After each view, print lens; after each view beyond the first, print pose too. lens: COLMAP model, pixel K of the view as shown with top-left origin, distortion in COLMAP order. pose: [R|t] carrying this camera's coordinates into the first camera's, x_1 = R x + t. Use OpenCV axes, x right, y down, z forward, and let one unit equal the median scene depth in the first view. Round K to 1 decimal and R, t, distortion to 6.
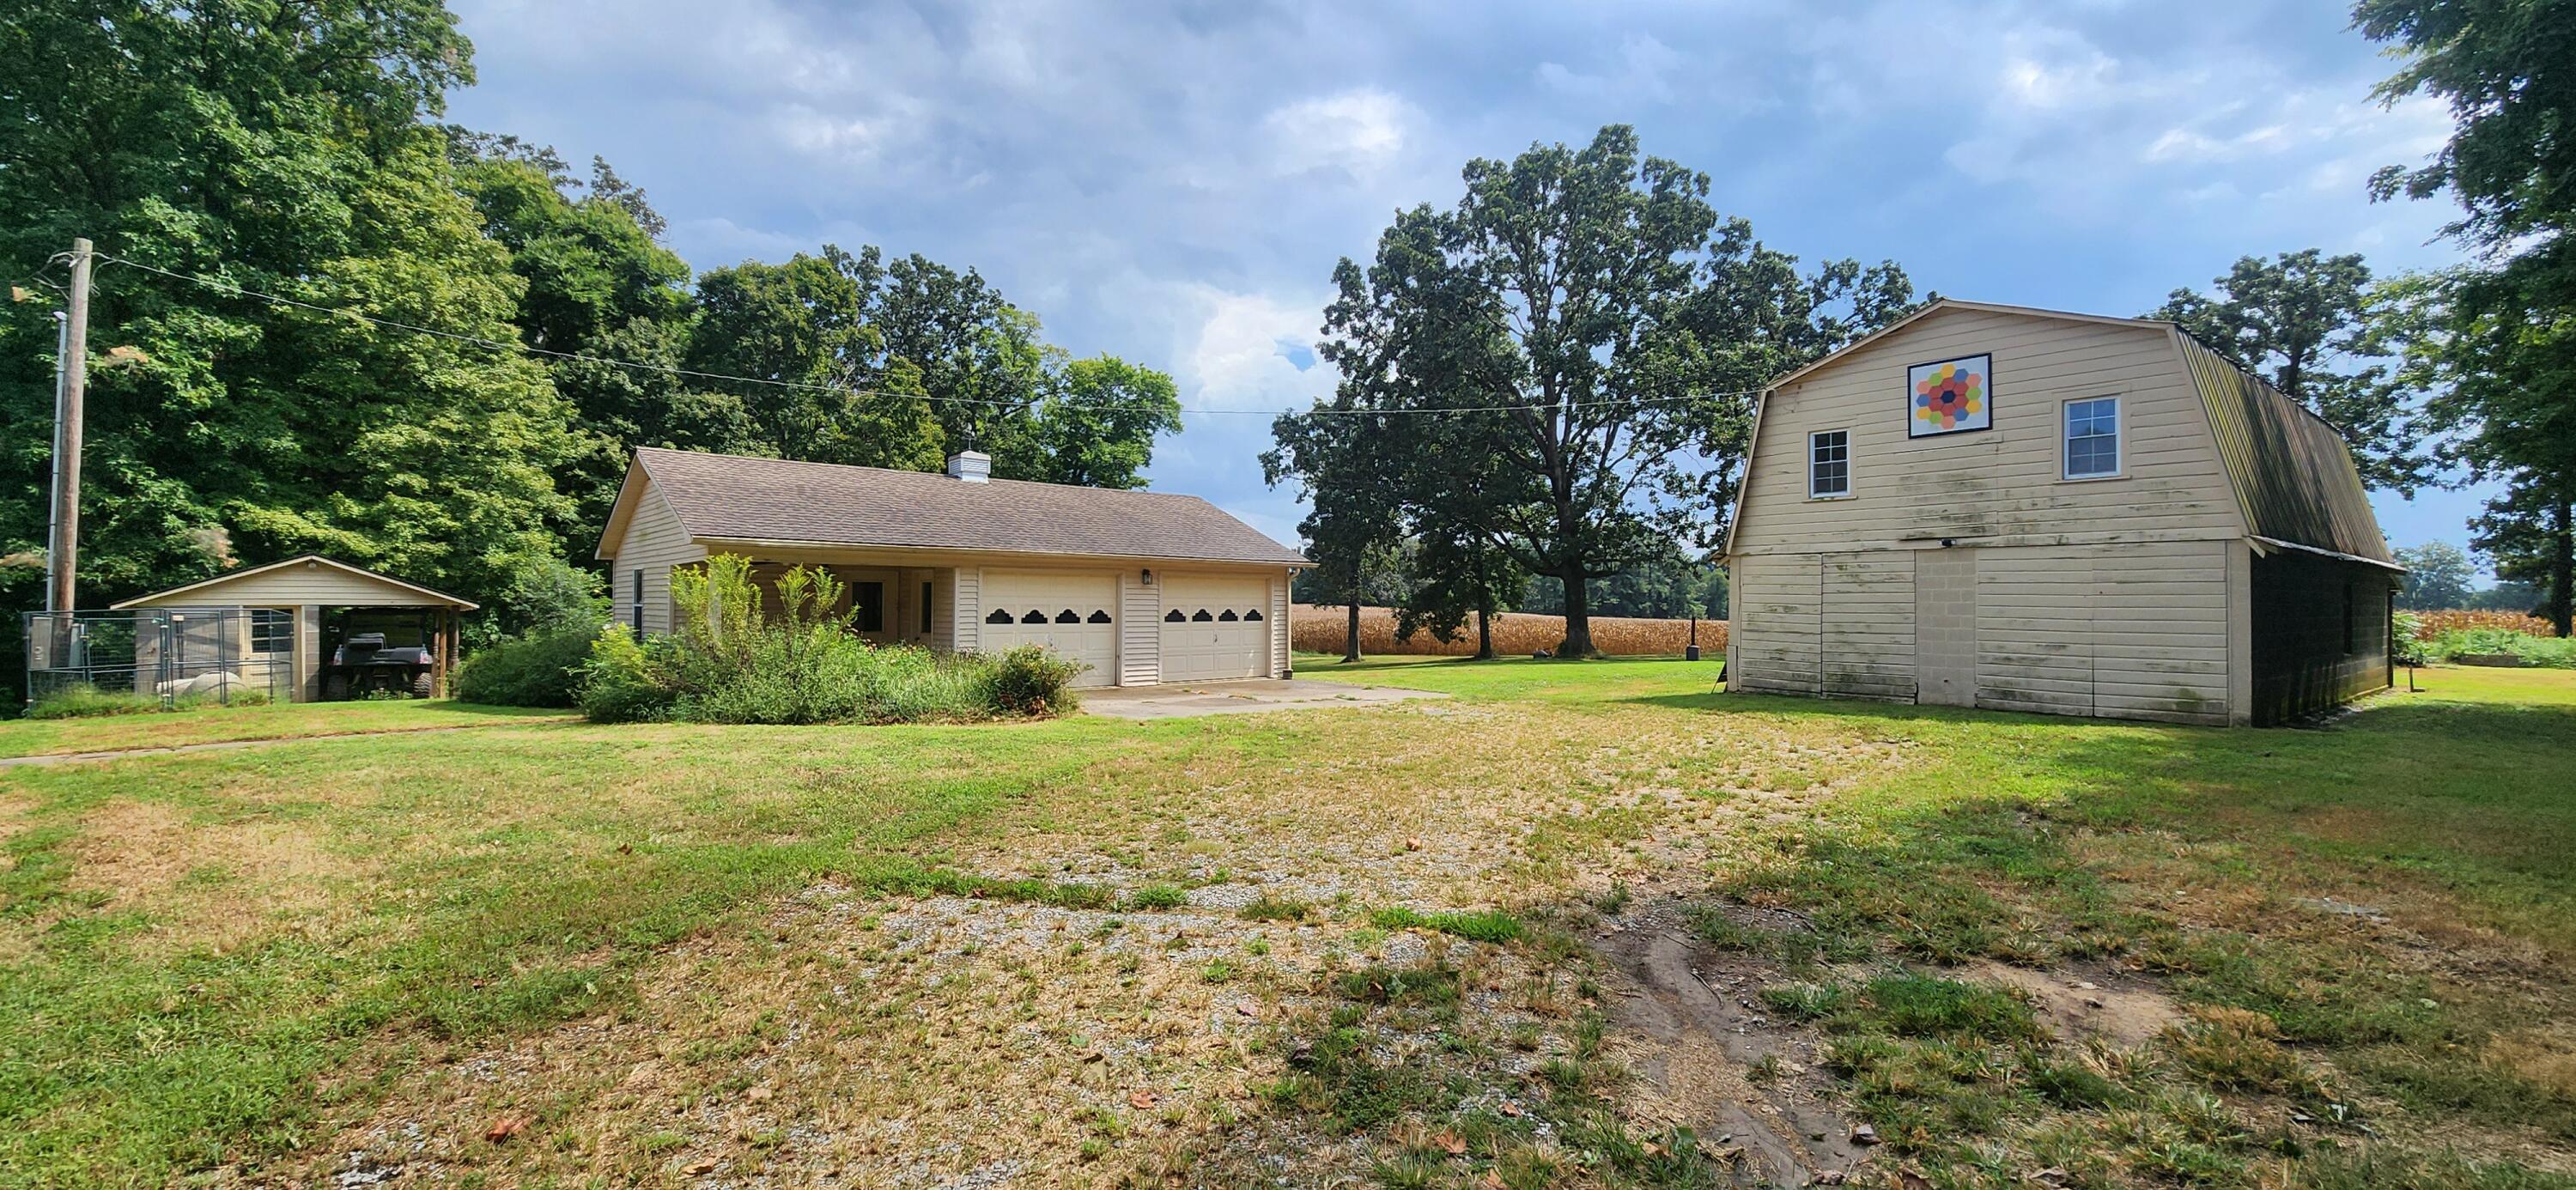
lens RADIAL K [[1051.2, 0, 1281.9], [0, 1051.2, 574.6], [0, 0, 1]] dist [0.002413, 0.000254]
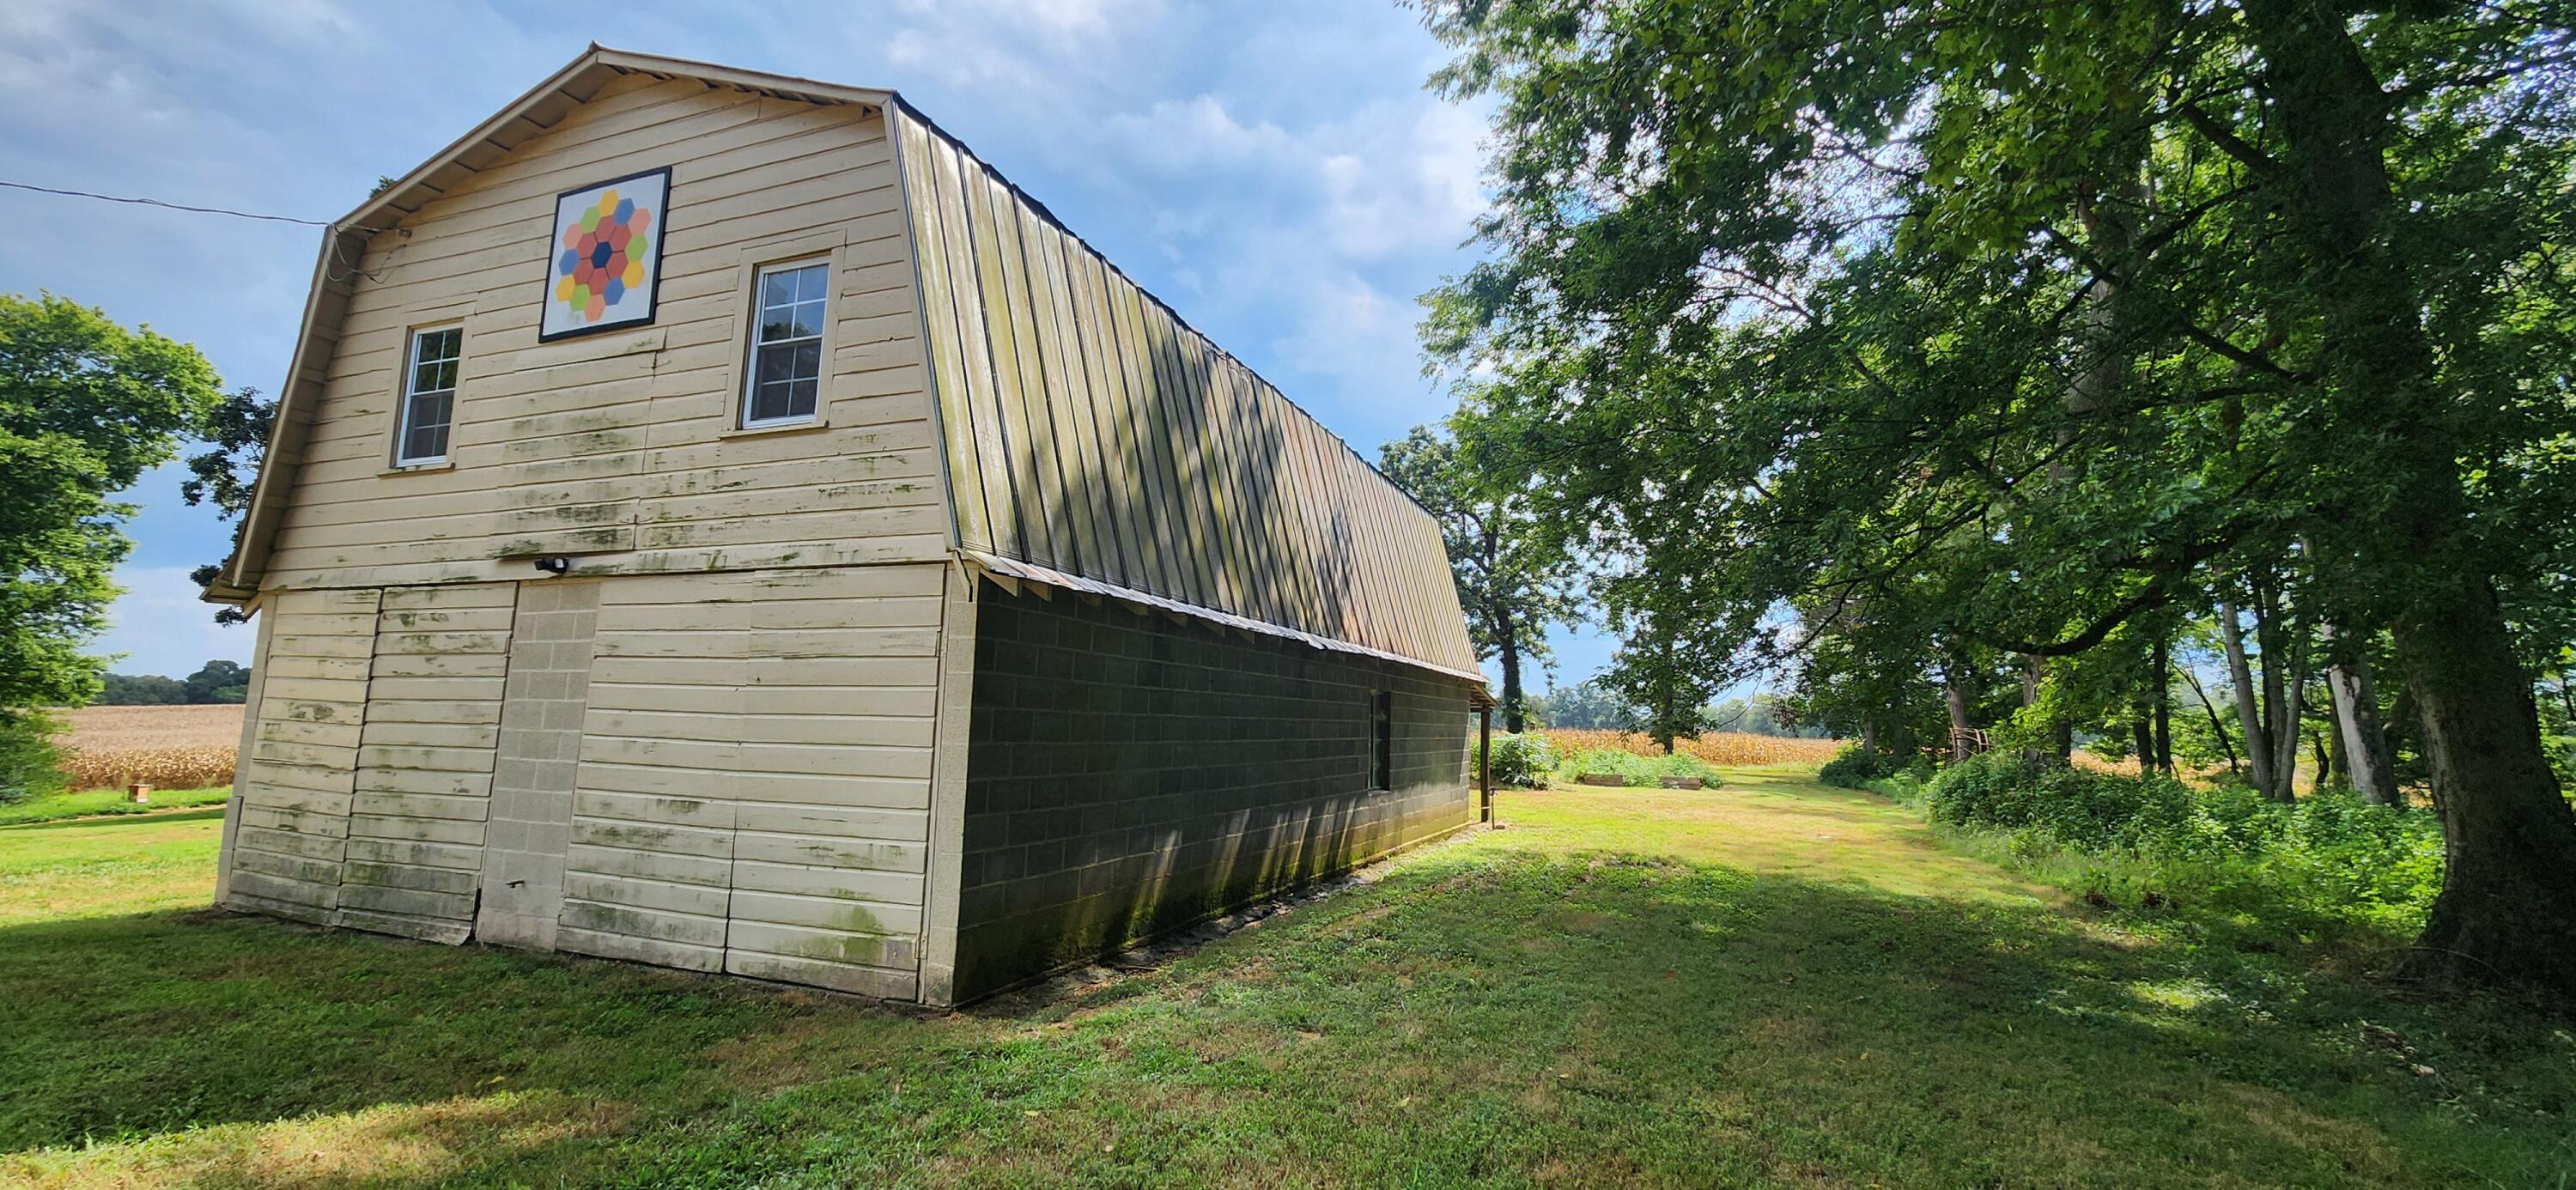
lens RADIAL K [[1051.2, 0, 1281.9], [0, 1051.2, 574.6], [0, 0, 1]] dist [0.002413, 0.000254]
pose [[0.871290, 0.081474, 0.483958, 0.622901], [-0.028952, 0.992939, -0.115038, 0.014498], [-0.489913, 0.086220, 0.867497, 0.421636]]
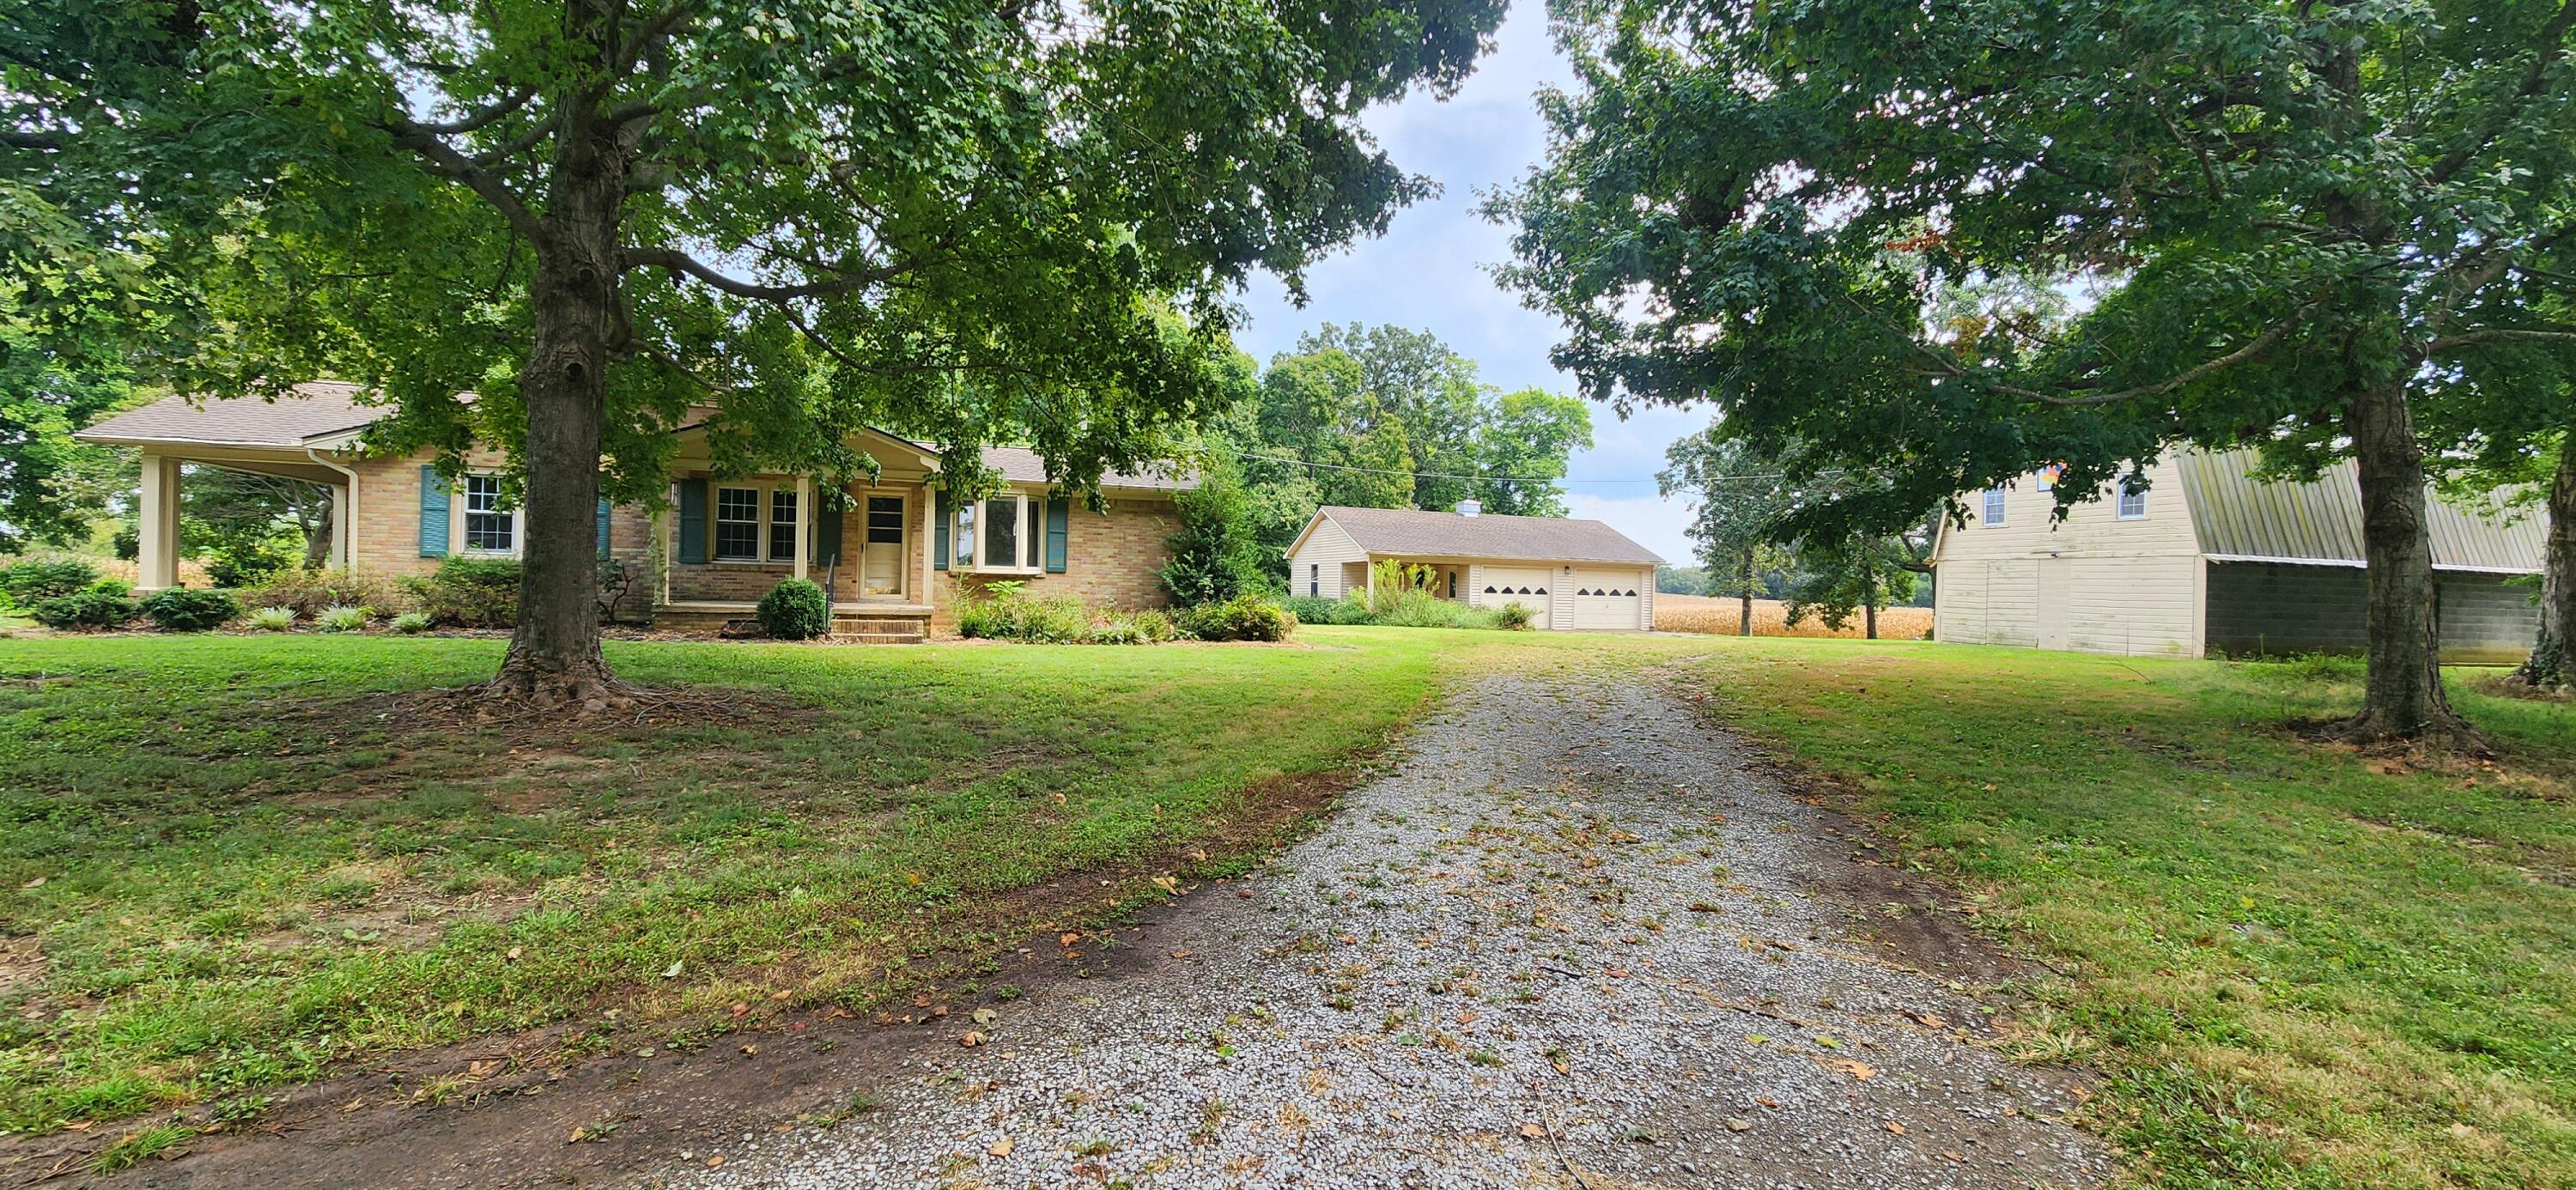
lens RADIAL K [[1079.0, 0, 1289.3], [0, 1079.0, 581.5], [0, 0, 1]] dist [-0.020226, 0.000125]
pose [[0.931585, 0.014154, -0.363249, 0.103348], [-0.008686, 0.999823, 0.016682, -0.005022], [0.363421, -0.012386, 0.931543, -0.937083]]
